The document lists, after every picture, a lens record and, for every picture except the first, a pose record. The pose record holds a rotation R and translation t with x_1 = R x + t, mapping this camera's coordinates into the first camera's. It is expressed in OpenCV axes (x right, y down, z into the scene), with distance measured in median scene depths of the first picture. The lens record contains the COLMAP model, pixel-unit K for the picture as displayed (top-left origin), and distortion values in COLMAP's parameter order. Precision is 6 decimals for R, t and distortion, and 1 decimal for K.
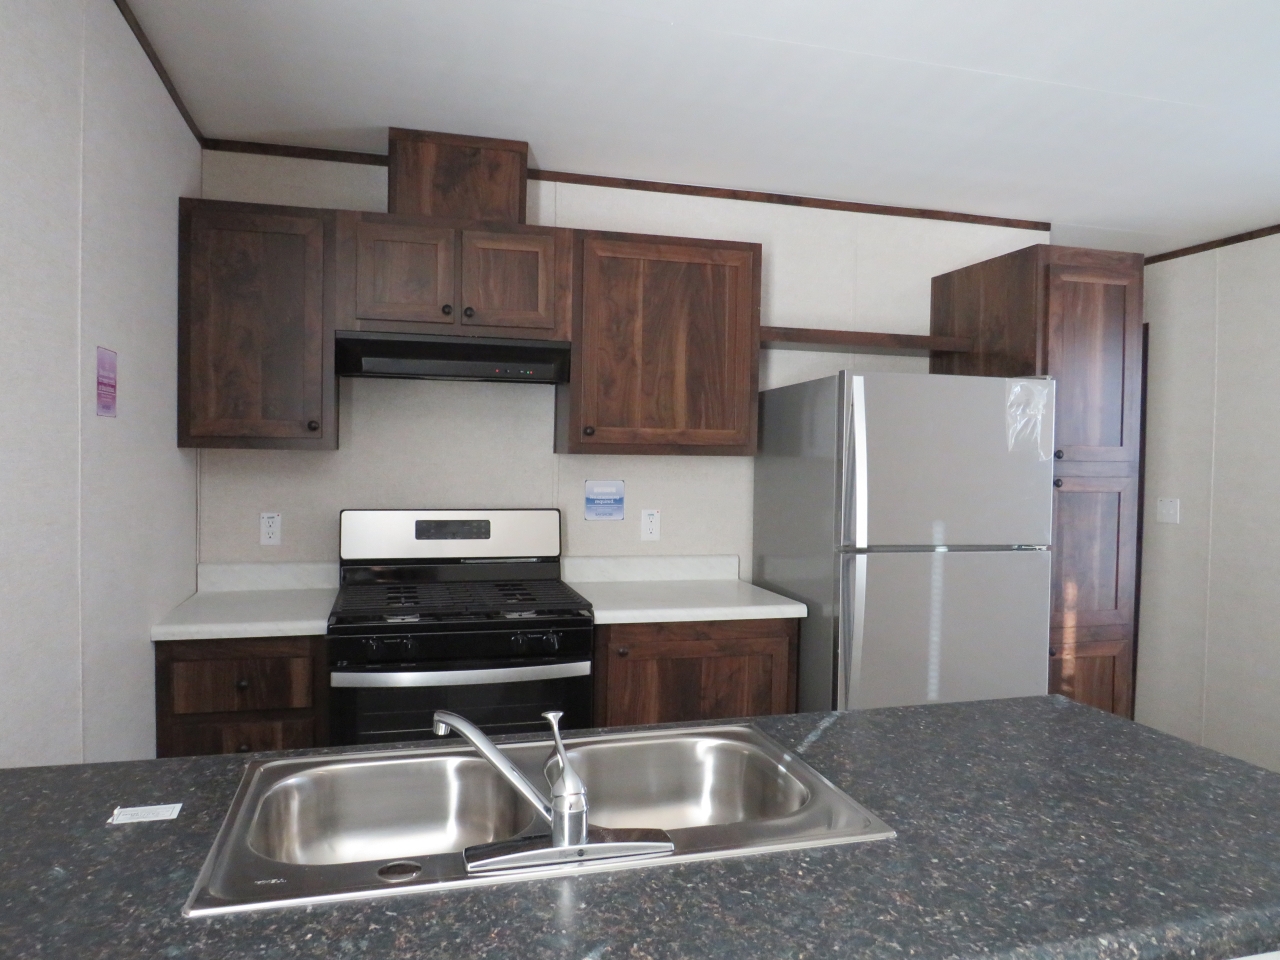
lens RADIAL K [[904.0, 0, 640.0], [0, 904.0, 480.0], [0, 0, 1]] dist [-0.026414, 0.003462]
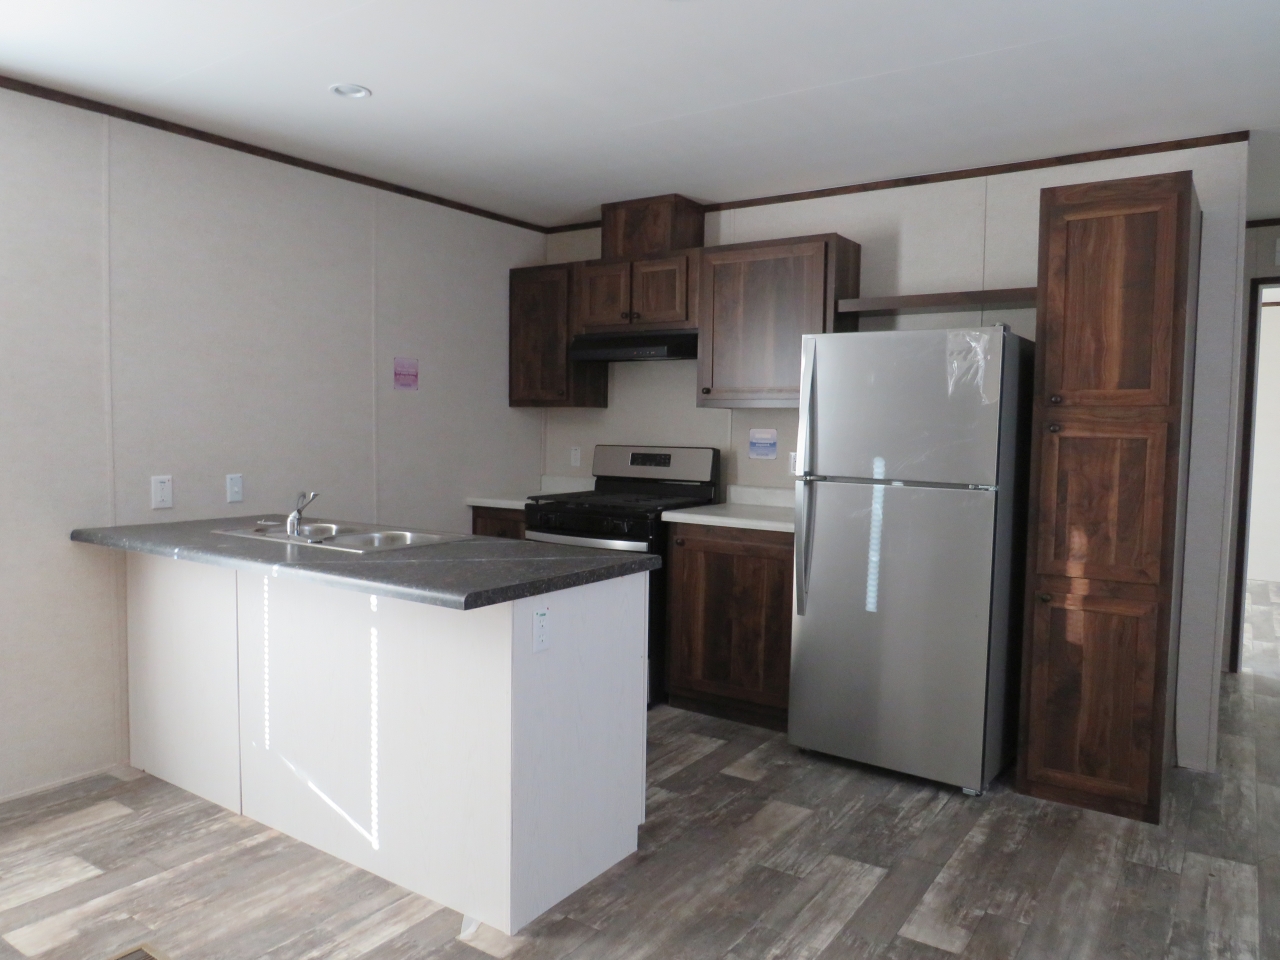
lens RADIAL K [[904.0, 0, 640.0], [0, 904.0, 480.0], [0, 0, 1]] dist [-0.026414, 0.003462]
pose [[0.642549, 0.041814, -0.765102, 0.951960], [-0.024191, 0.999119, 0.034287, 0.038350], [0.765862, -0.003523, 0.642995, 0.016071]]
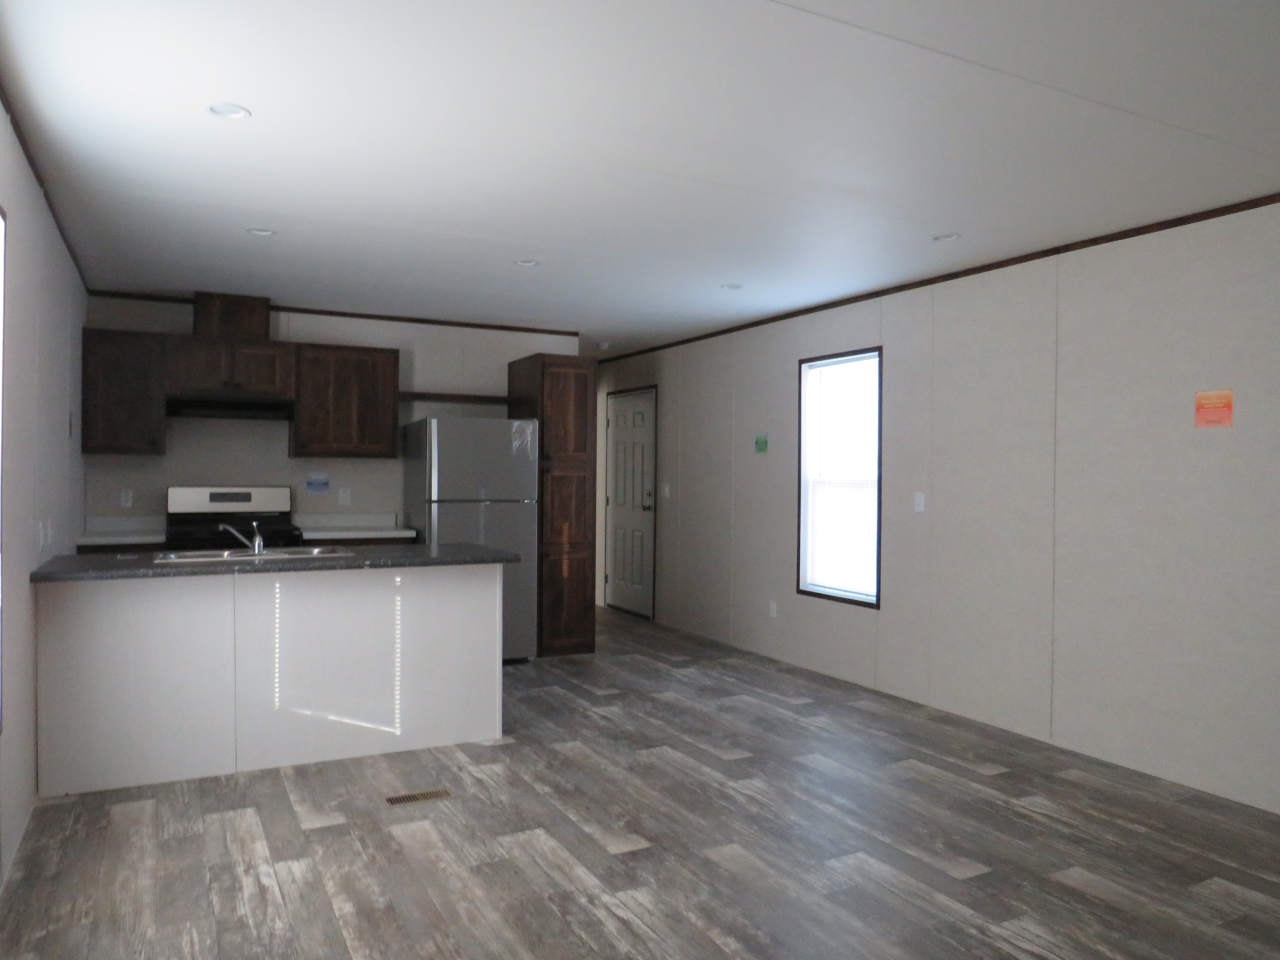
lens RADIAL K [[904.0, 0, 640.0], [0, 904.0, 480.0], [0, 0, 1]] dist [-0.026414, 0.003462]
pose [[0.977222, -0.007730, 0.212078, 0.238283], [0.011296, 0.999814, -0.015609, 0.058493], [-0.211918, 0.017649, 0.977128, -1.049173]]
